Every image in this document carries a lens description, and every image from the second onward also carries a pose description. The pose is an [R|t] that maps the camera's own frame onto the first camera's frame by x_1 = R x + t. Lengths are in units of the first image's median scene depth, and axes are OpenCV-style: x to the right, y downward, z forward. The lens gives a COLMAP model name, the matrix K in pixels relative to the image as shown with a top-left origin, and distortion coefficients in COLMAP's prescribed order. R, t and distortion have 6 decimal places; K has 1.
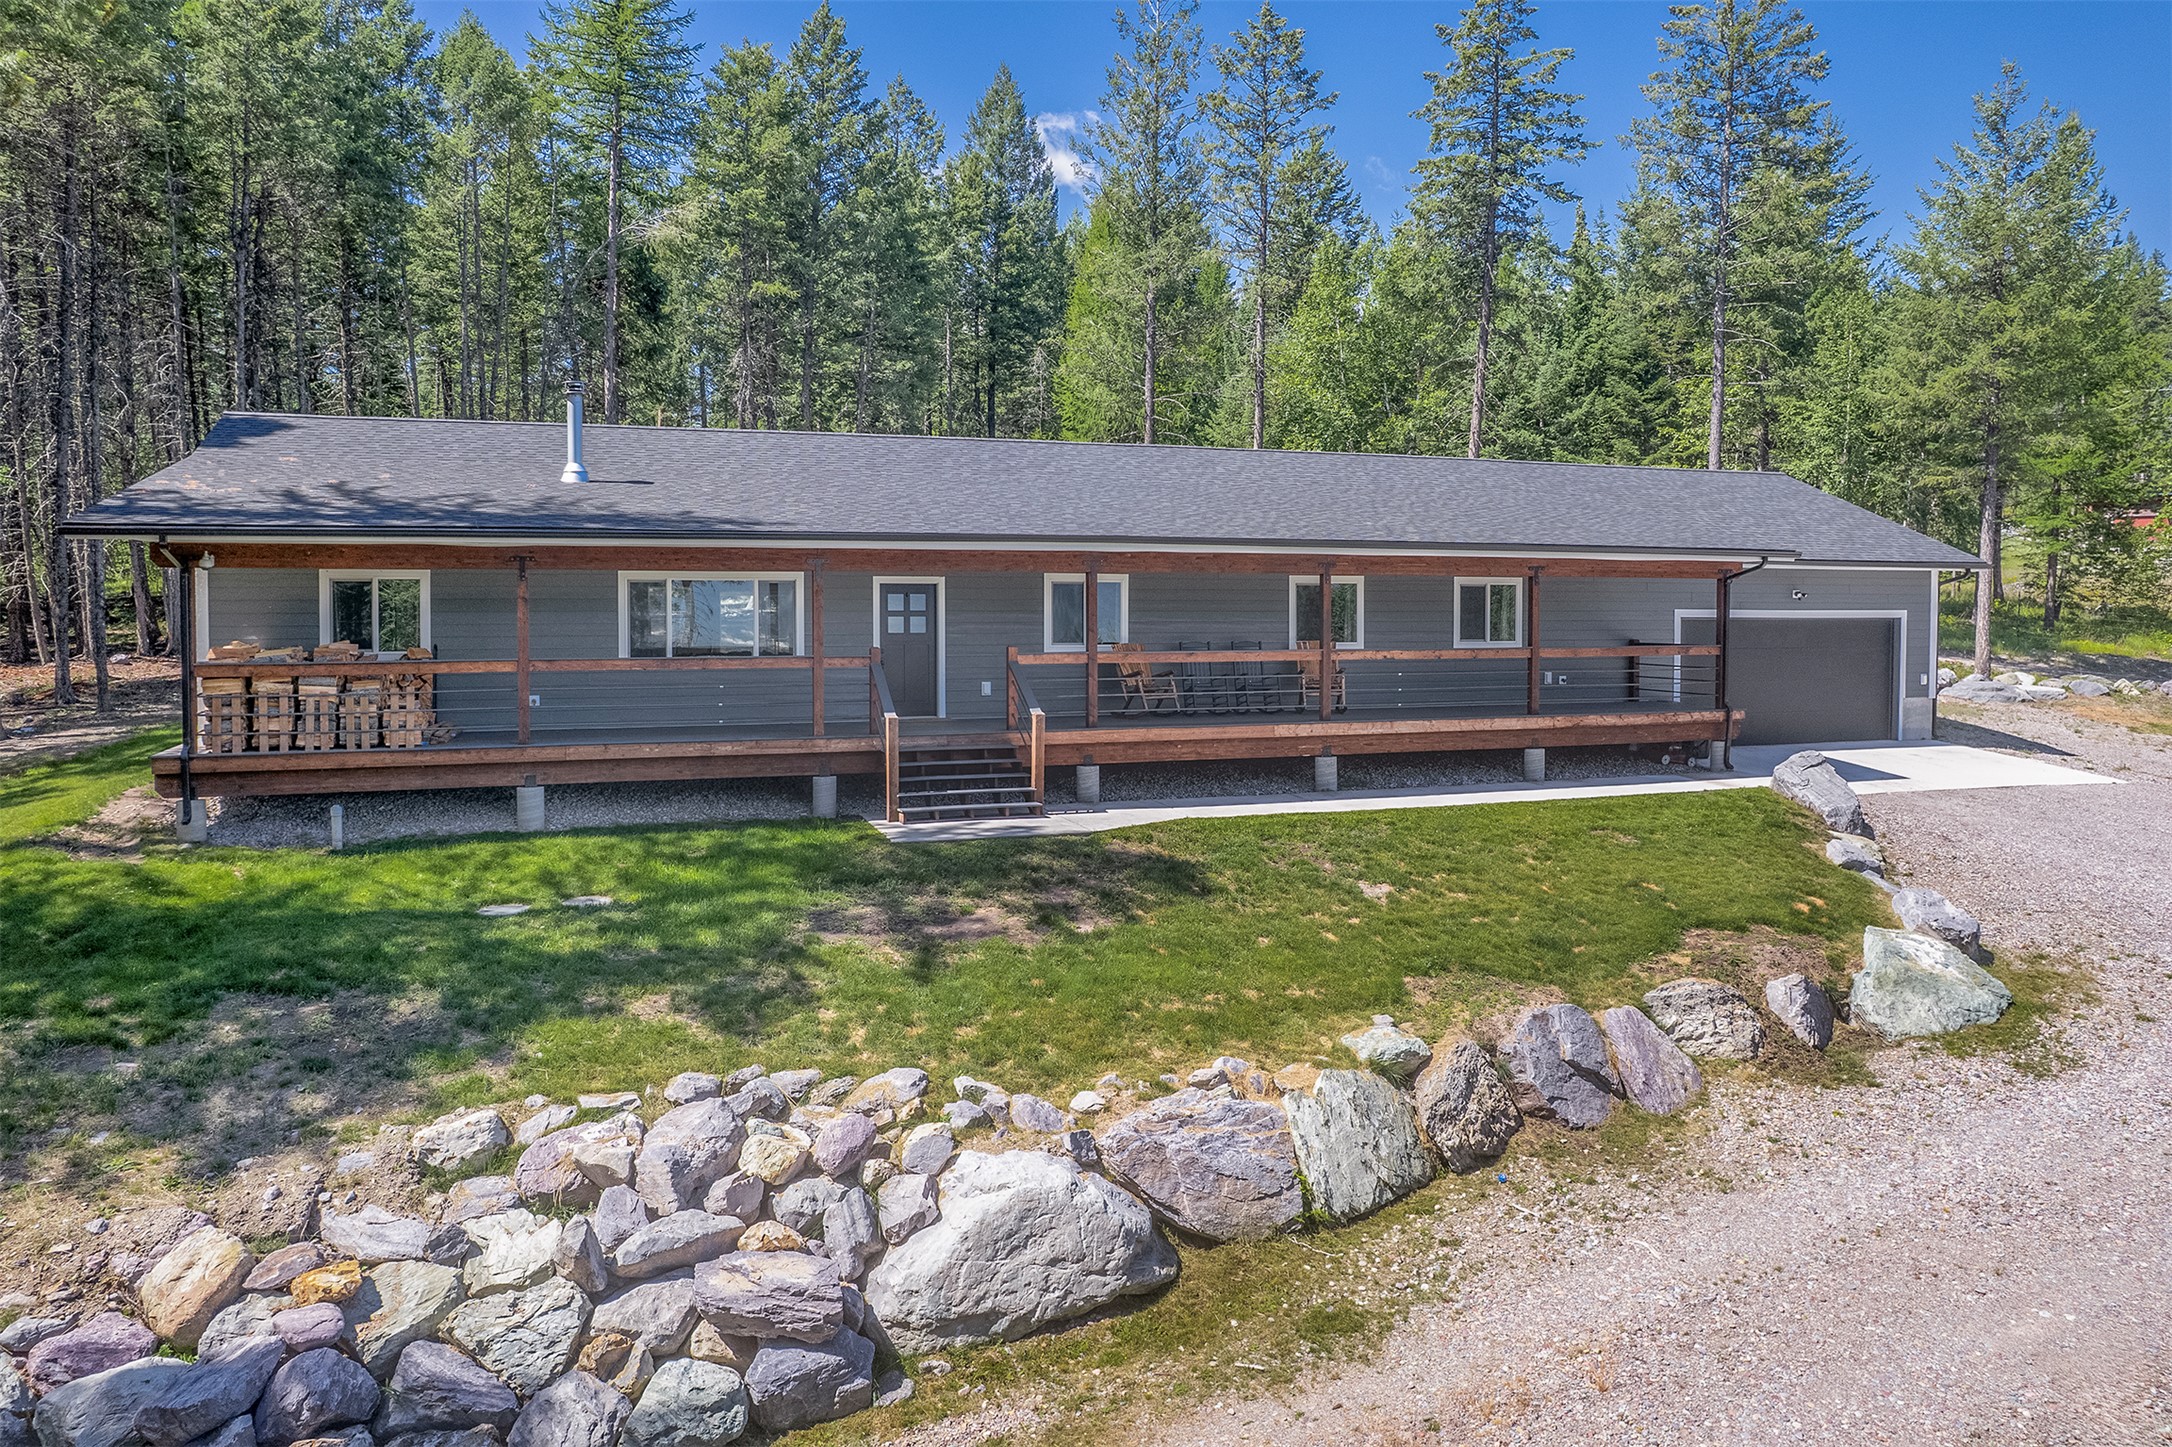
lens RADIAL K [[1459.8, 0, 1086.0], [0, 1459.8, 723.5], [0, 0, 1]] dist [-0.072496, 0.000835]
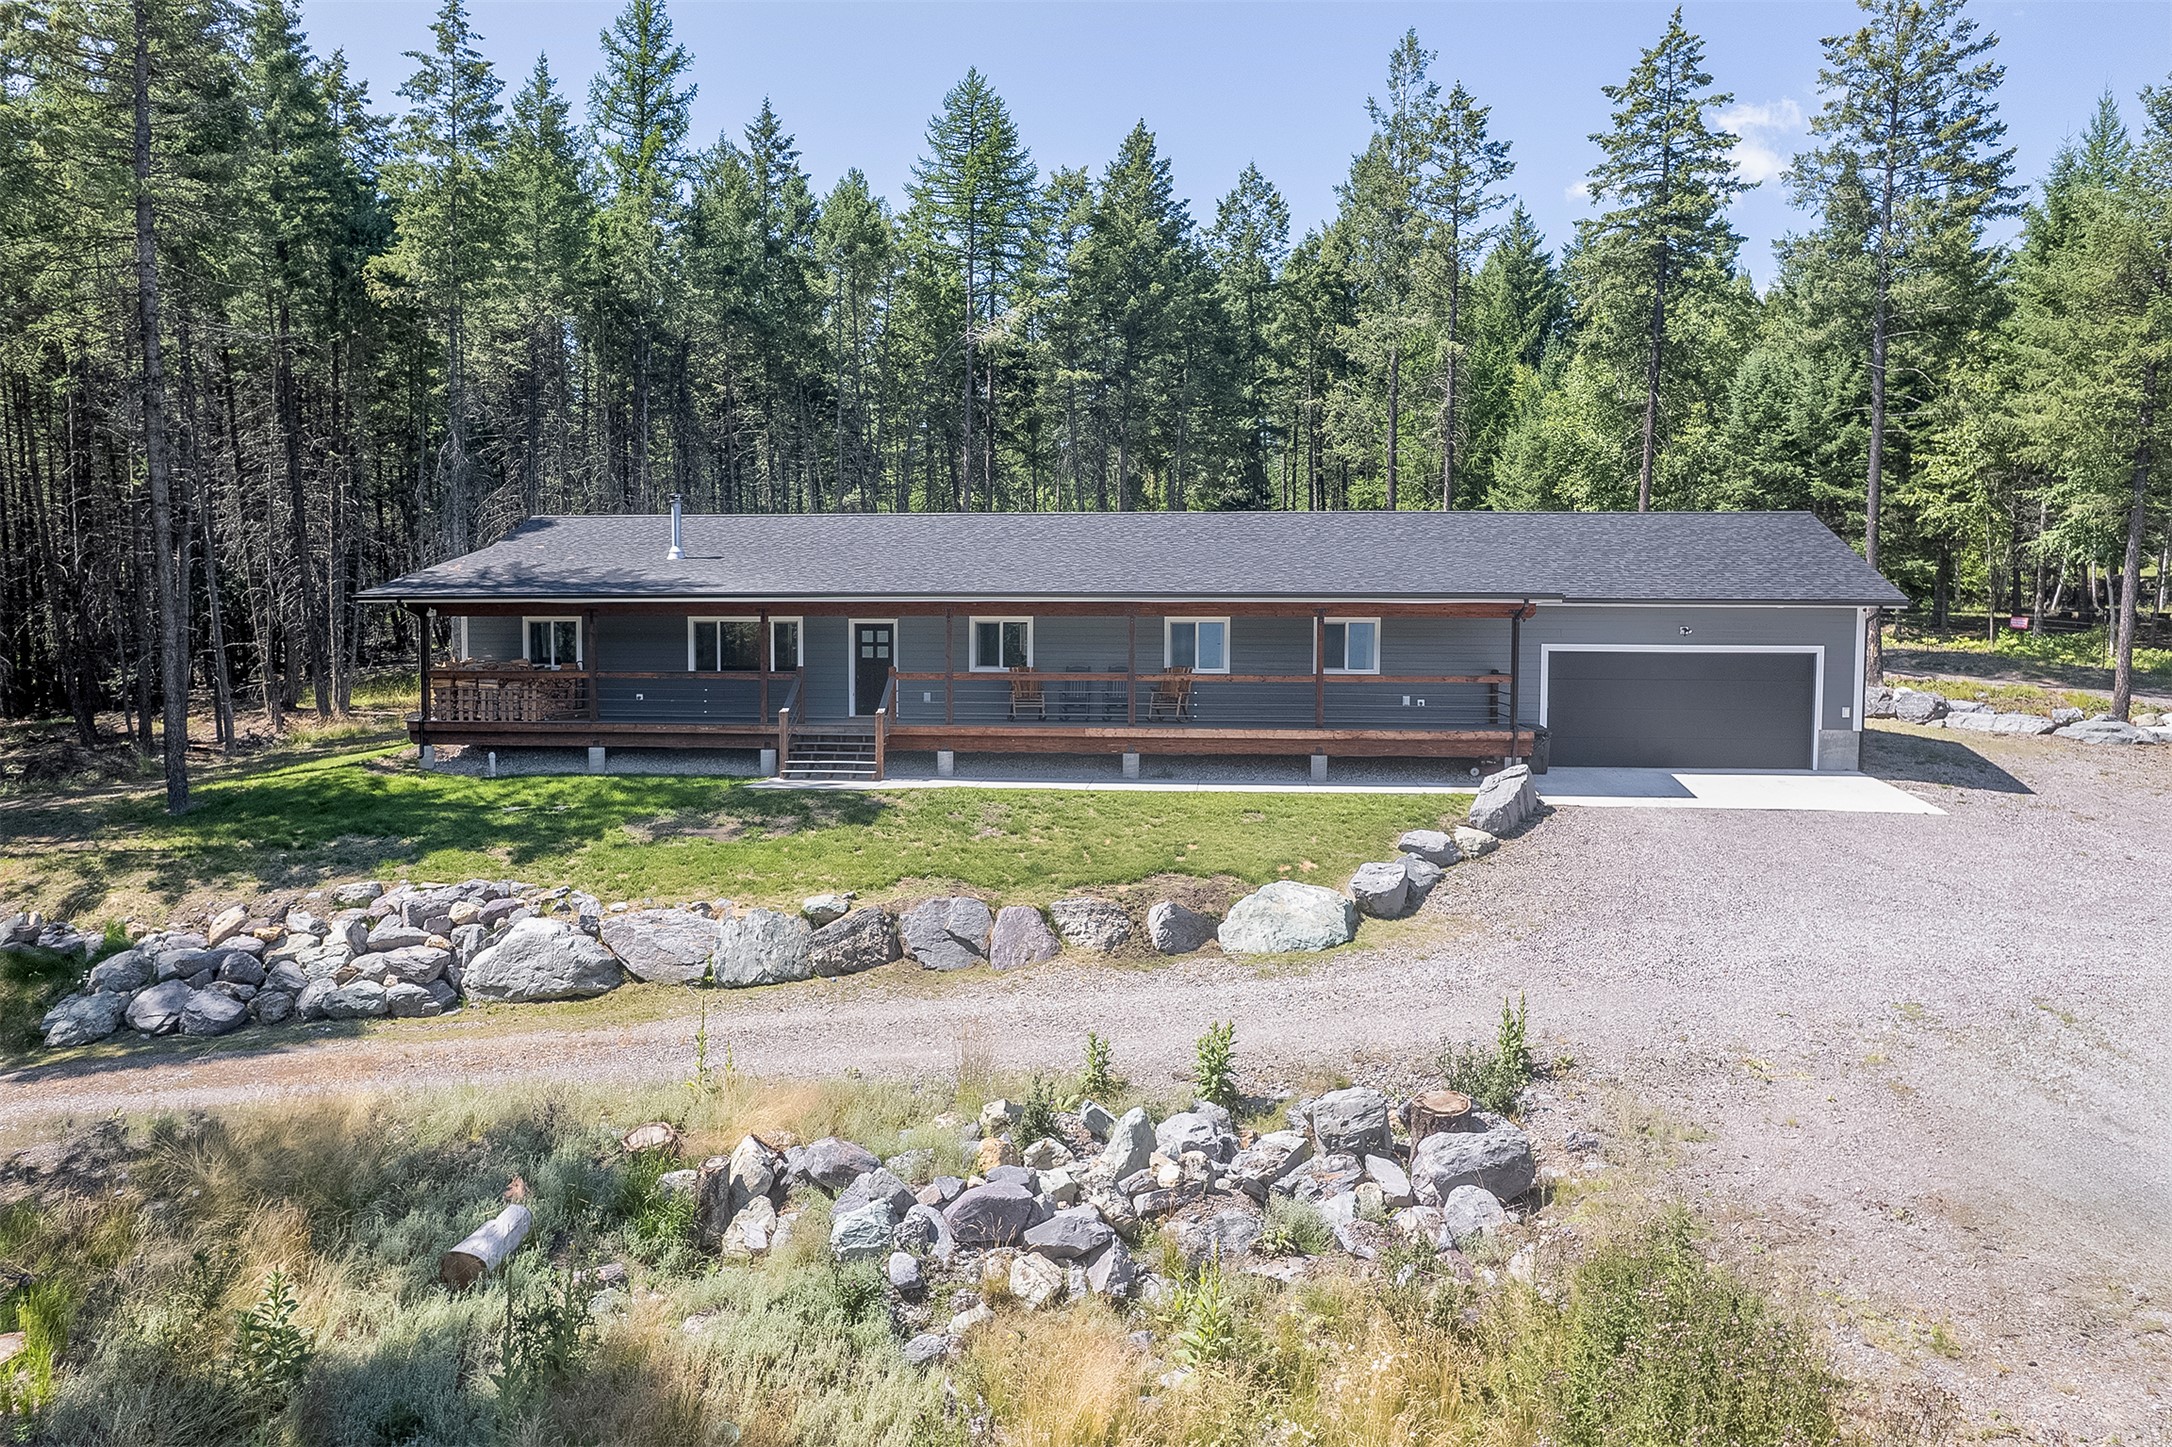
lens RADIAL K [[1459.8, 0, 1086.0], [0, 1459.8, 723.5], [0, 0, 1]] dist [-0.072496, 0.000835]
pose [[0.910681, 0.030722, -0.411967, 0.690913], [-0.036270, 0.999326, -0.005653, 0.004611], [0.411516, 0.020091, 0.911181, -0.248391]]
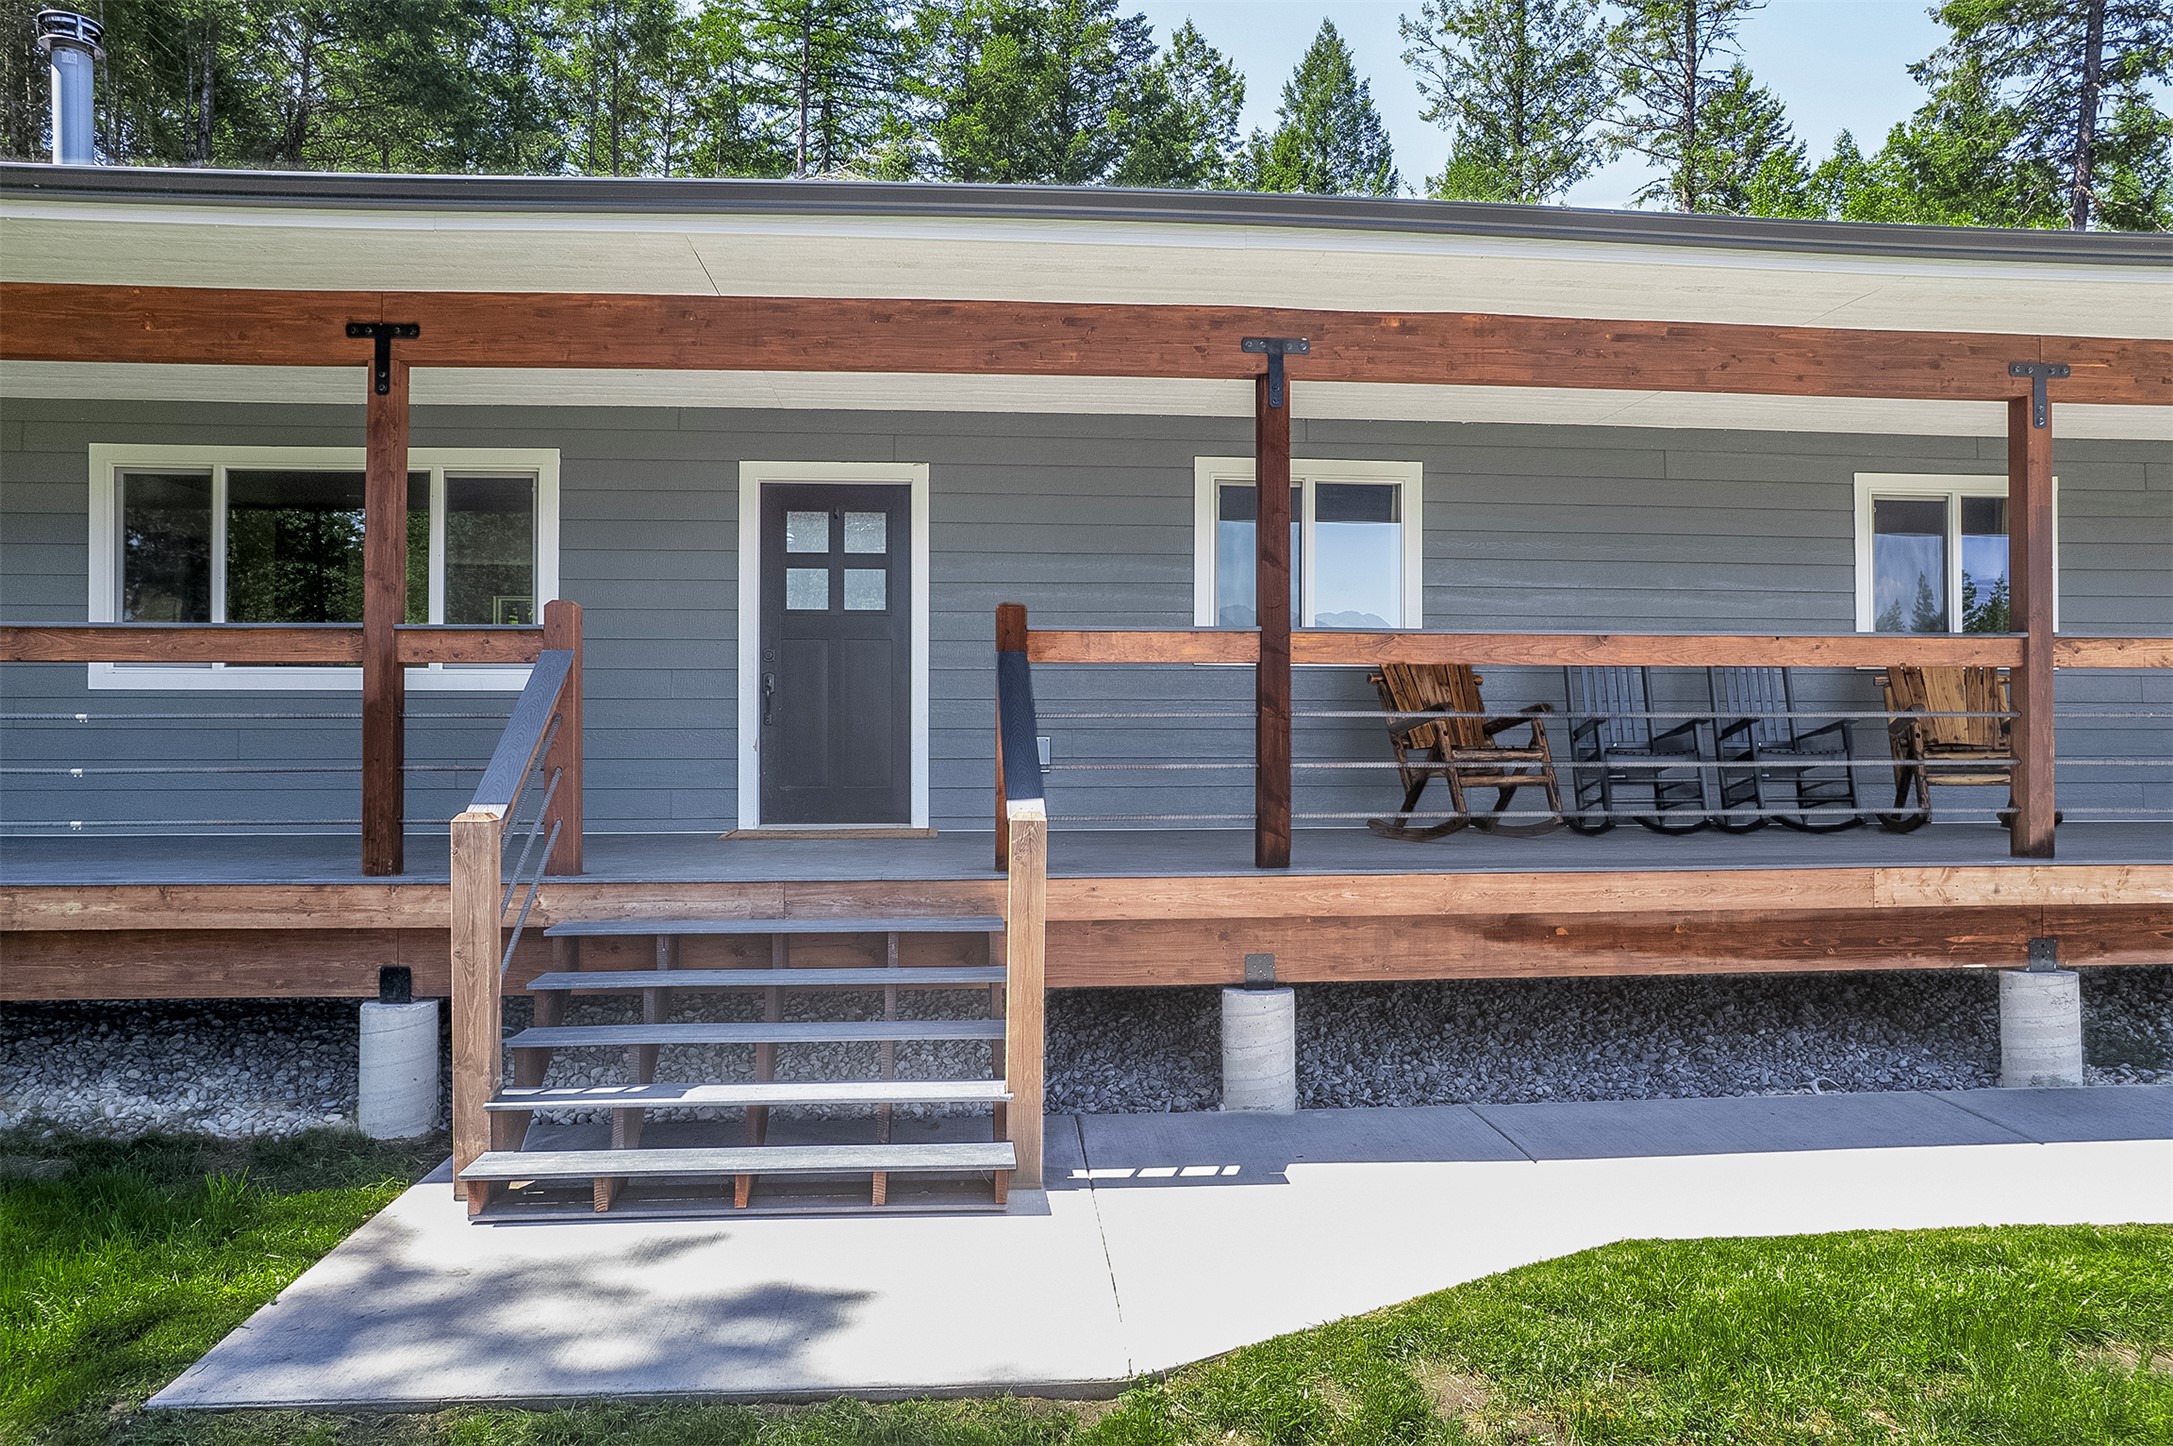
lens RADIAL K [[1489.1, 0, 1068.8], [0, 1489.1, 725.6], [0, 0, 1]] dist [-0.043452, 0.000535]
pose [[0.967439, 0.001908, -0.253098, 0.041283], [-0.020026, 0.997414, -0.069030, -0.004567], [0.252311, 0.071851, 0.964975, 0.646036]]
